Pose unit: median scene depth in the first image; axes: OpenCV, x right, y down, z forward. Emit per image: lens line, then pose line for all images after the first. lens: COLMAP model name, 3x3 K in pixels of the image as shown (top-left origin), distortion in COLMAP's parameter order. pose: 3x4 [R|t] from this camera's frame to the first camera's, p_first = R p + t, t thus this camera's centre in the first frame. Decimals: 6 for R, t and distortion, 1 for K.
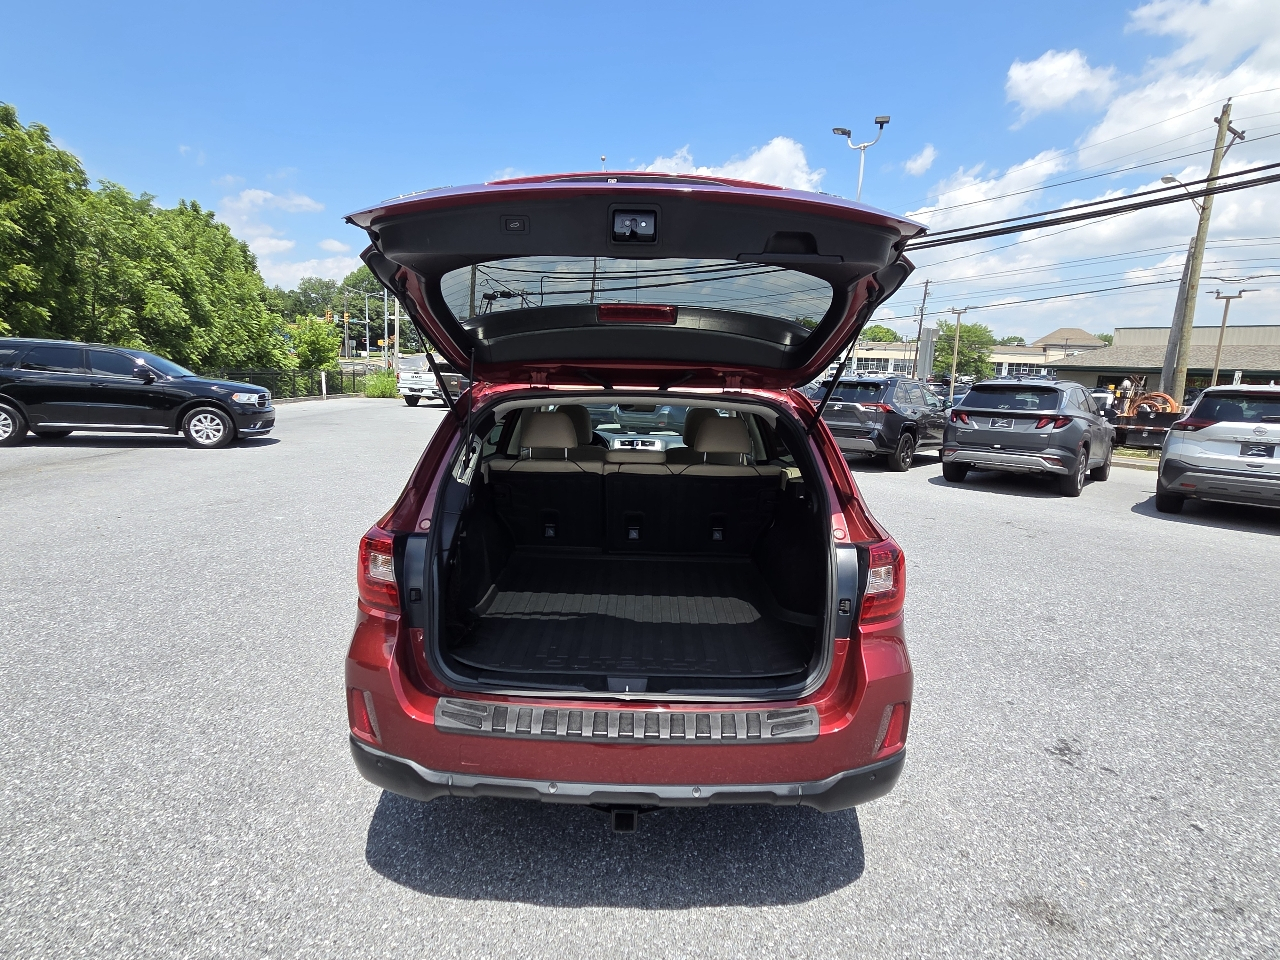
lens RADIAL K [[1994.2, 0, 640.0], [0, 1994.2, 480.0], [0, 0, 1]] dist [0.085473, -0.031545]
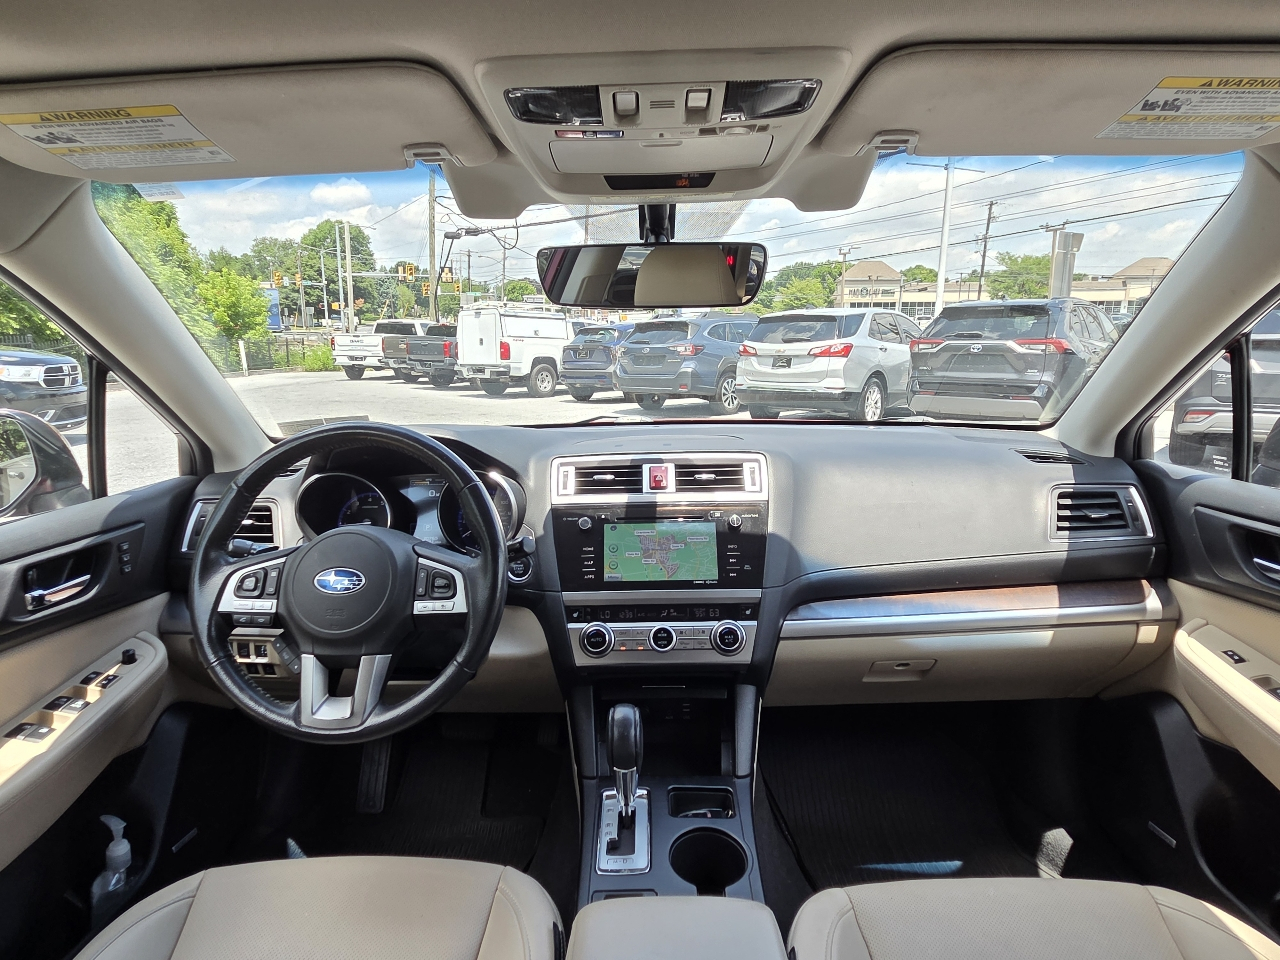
lens RADIAL K [[1994.2, 0, 640.0], [0, 1994.2, 480.0], [0, 0, 1]] dist [0.085473, -0.031545]
pose [[0.999128, -0.041218, -0.006604, -0.000544], [0.041320, 0.999016, 0.016121, -0.006121], [0.005933, -0.016380, 0.999848, 0.226667]]
